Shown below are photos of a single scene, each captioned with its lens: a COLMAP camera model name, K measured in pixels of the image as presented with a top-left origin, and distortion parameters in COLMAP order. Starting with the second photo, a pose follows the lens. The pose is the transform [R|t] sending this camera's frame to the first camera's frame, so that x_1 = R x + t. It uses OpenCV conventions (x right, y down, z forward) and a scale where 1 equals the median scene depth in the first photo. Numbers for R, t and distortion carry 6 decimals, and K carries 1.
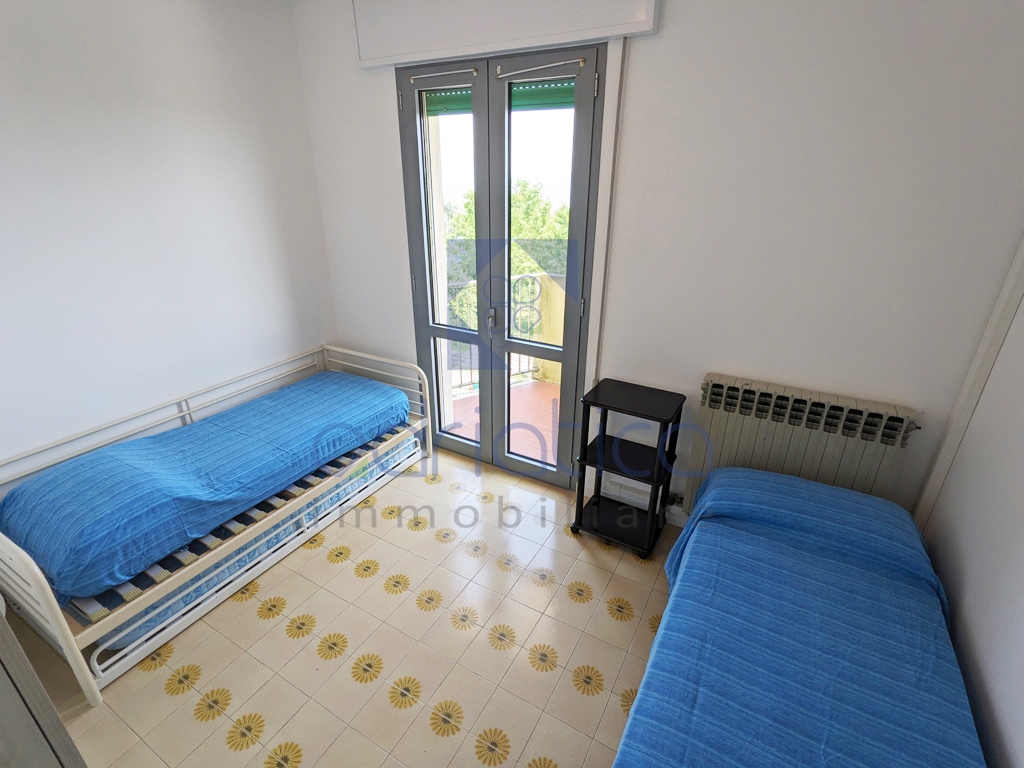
lens RADIAL K [[482.3, 0, 516.0], [0, 482.3, 385.5], [0, 0, 1]] dist [-0.000670, 0.001513]
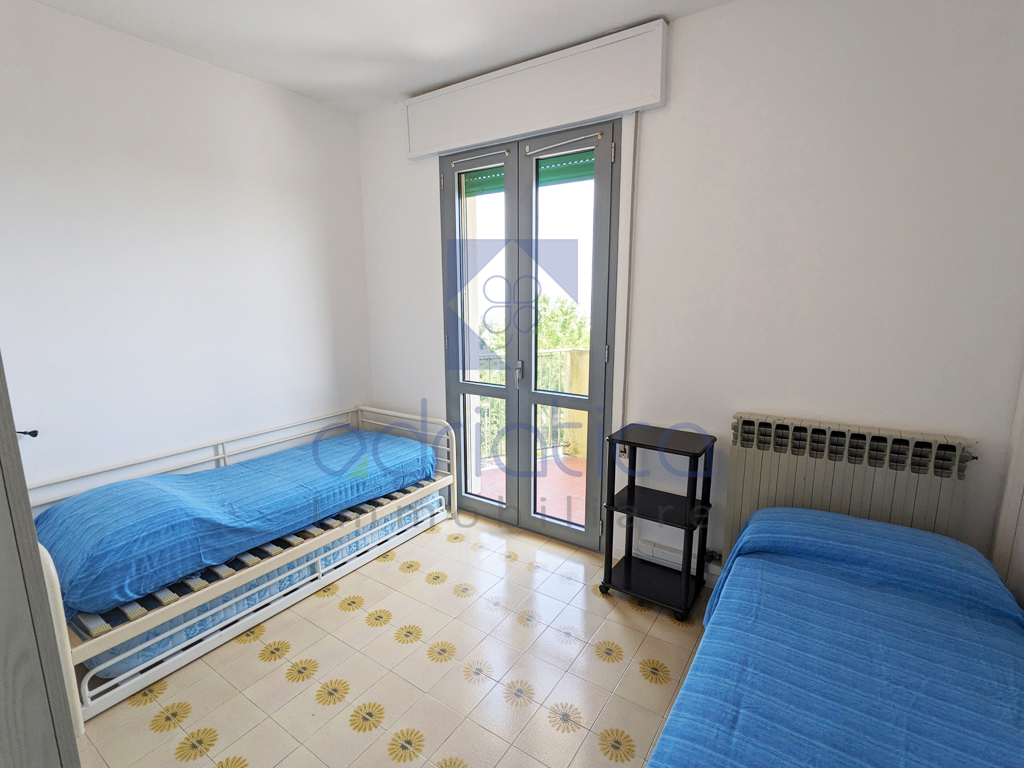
lens RADIAL K [[482.3, 0, 516.5], [0, 482.3, 385.3], [0, 0, 1]] dist [-0.000670, 0.001513]
pose [[0.997166, 0.003856, -0.075134, 0.030362], [-0.020324, 0.975359, -0.219686, 0.162319], [0.072435, 0.220590, 0.972673, 0.011889]]
